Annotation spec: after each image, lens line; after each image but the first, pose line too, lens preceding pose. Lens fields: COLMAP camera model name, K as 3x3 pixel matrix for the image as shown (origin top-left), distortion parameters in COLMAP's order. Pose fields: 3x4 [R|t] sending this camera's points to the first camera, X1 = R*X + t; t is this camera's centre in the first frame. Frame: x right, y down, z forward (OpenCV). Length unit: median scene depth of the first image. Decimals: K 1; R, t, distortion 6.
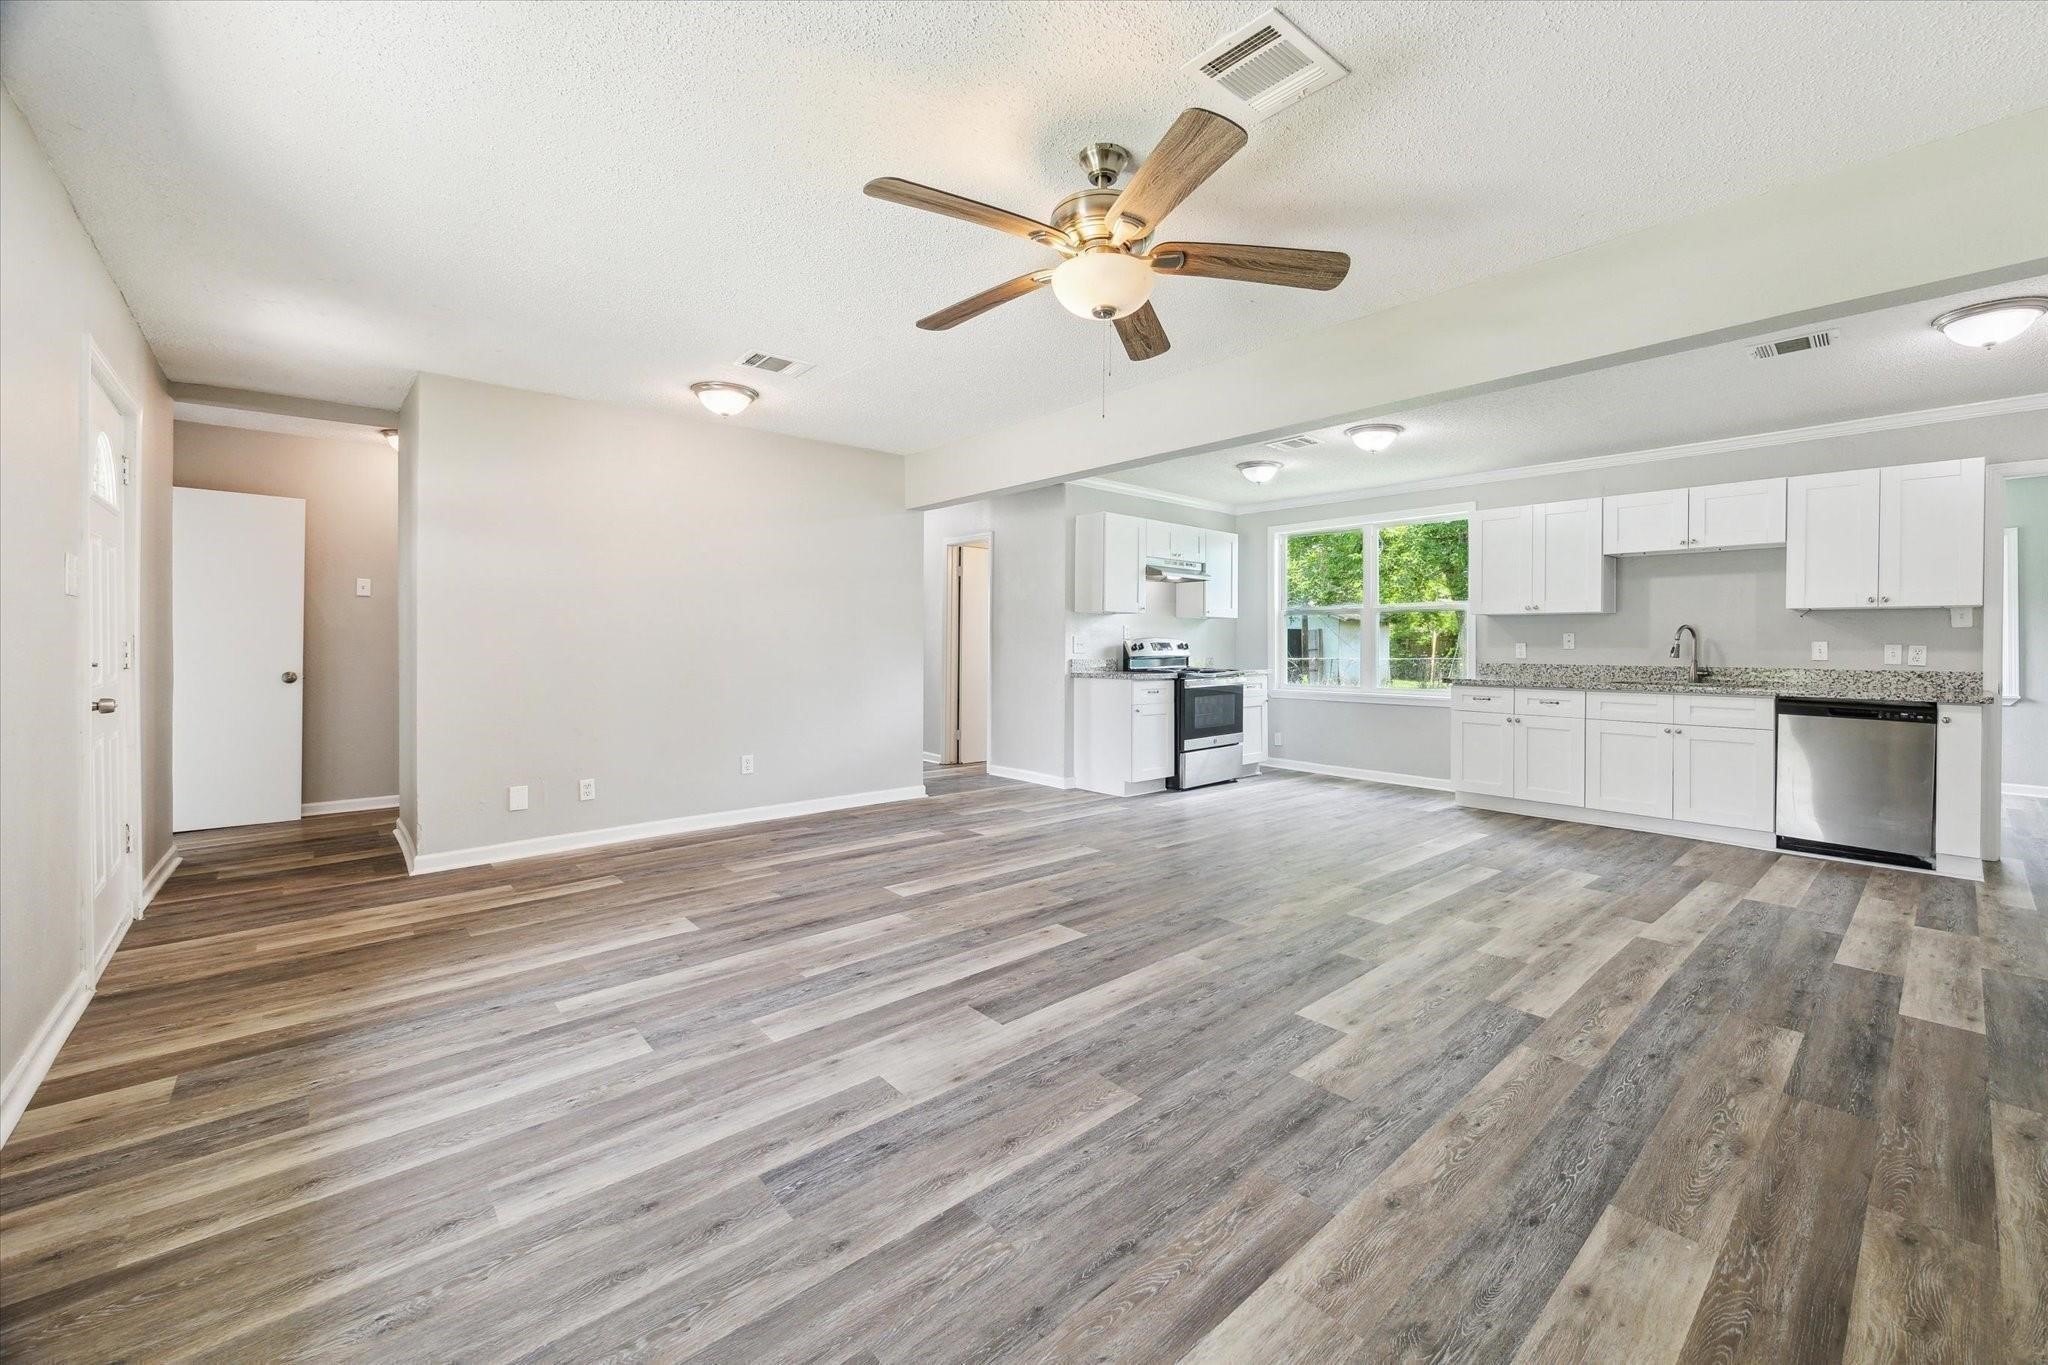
lens RADIAL K [[816.2, 0, 1052.2], [0, 816.2, 653.3], [0, 0, 1]] dist [0.002433, 0.000602]
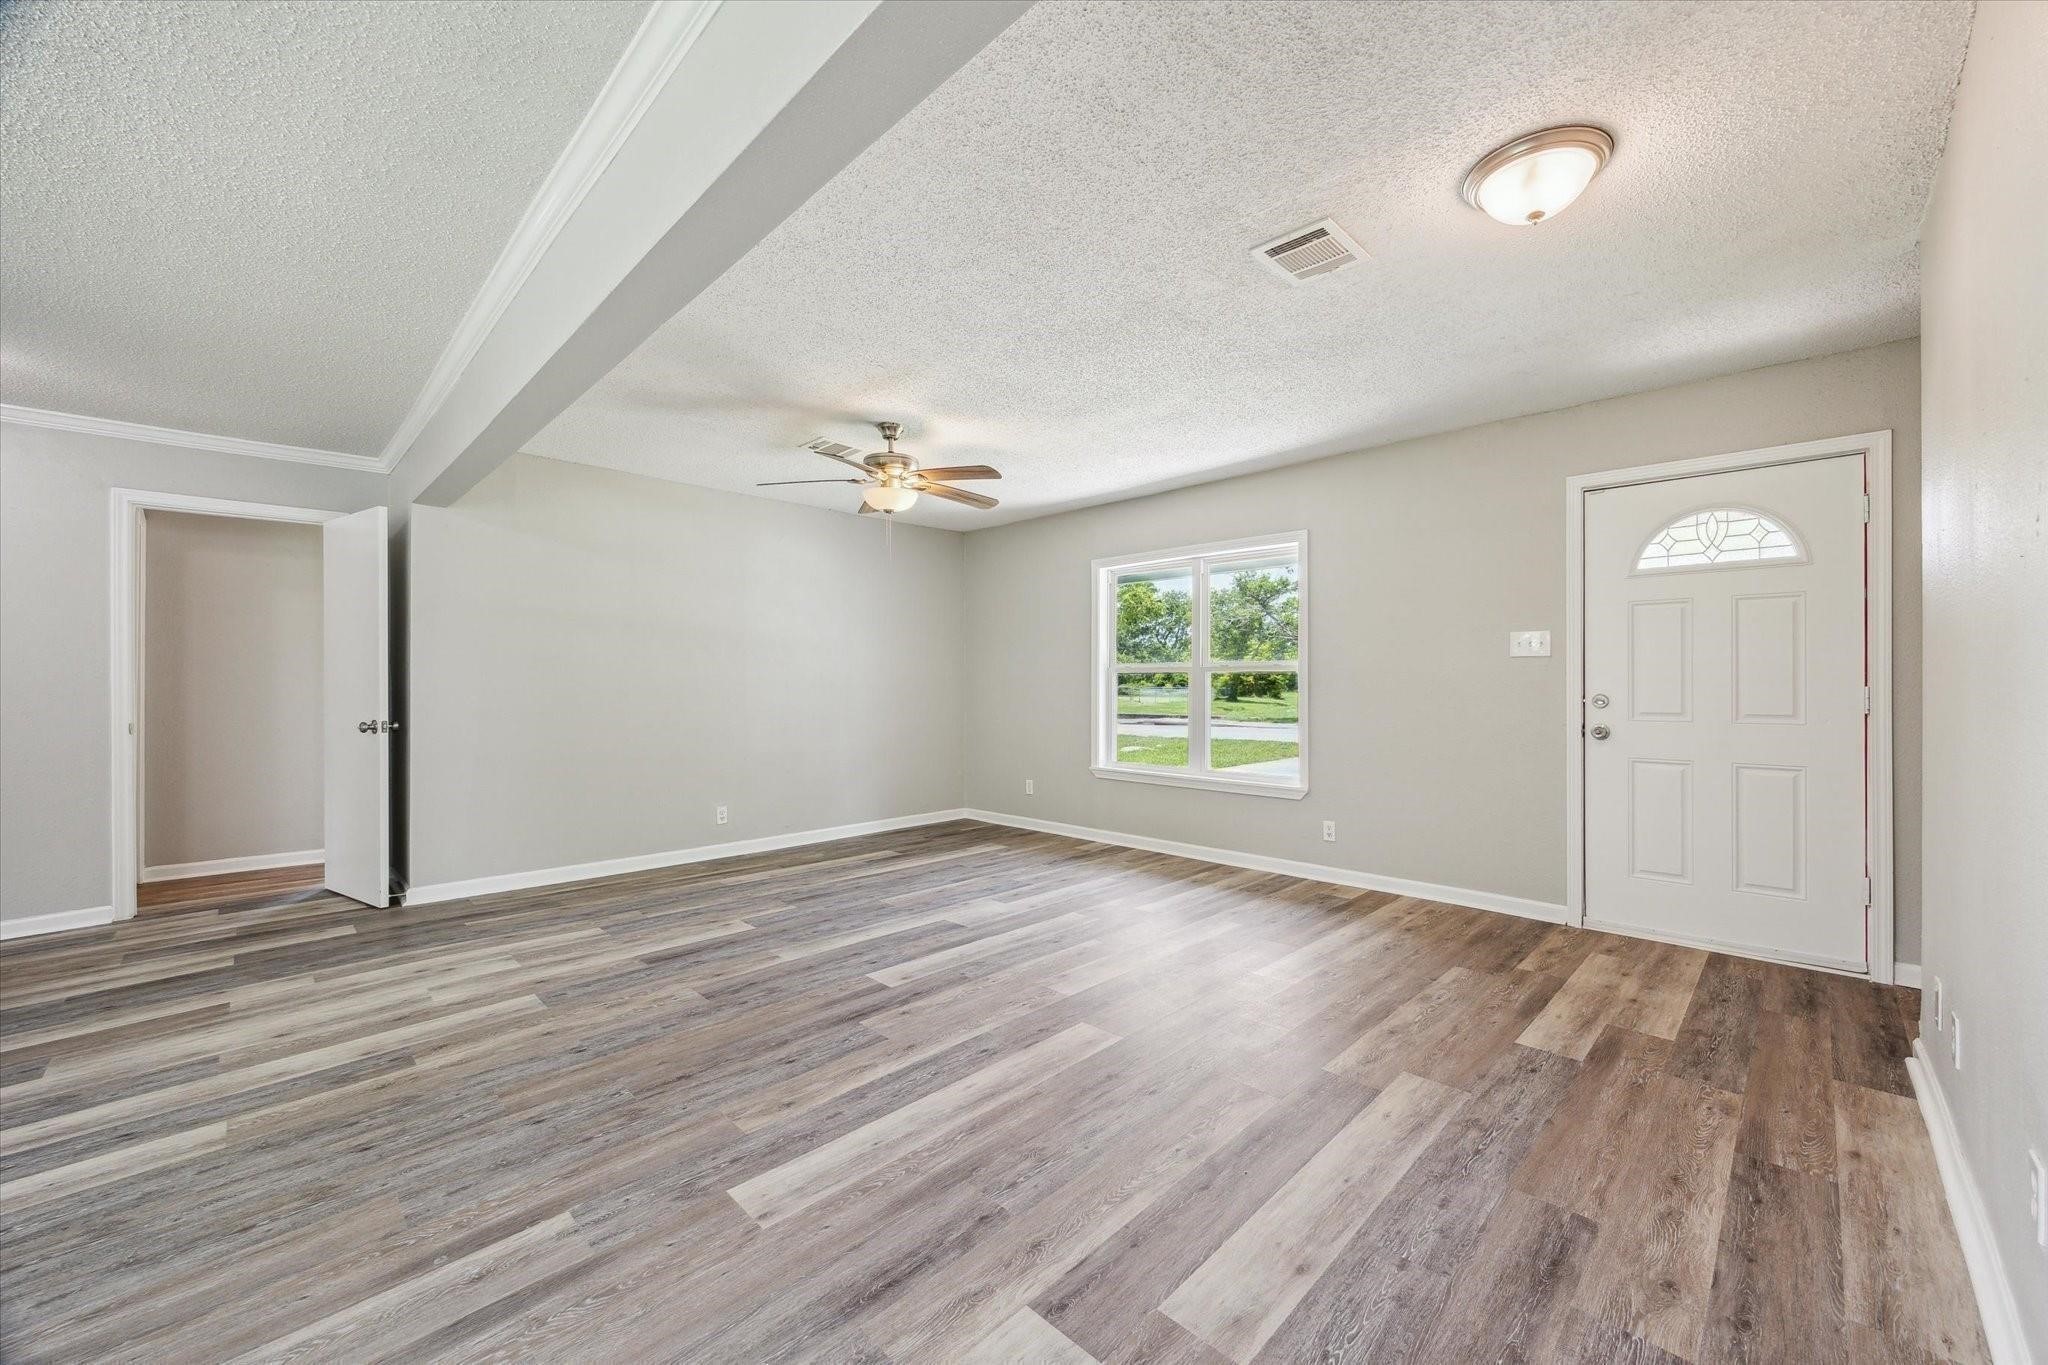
lens RADIAL K [[778.2, 0, 1042.3], [0, 778.2, 683.9], [0, 0, 1]] dist [-0.000785, -0.000146]
pose [[-0.996376, 0.002598, -0.085015, -0.103887], [0.001469, 0.999910, 0.013334, -0.036325], [0.085042, 0.013161, -0.996290, 2.140318]]
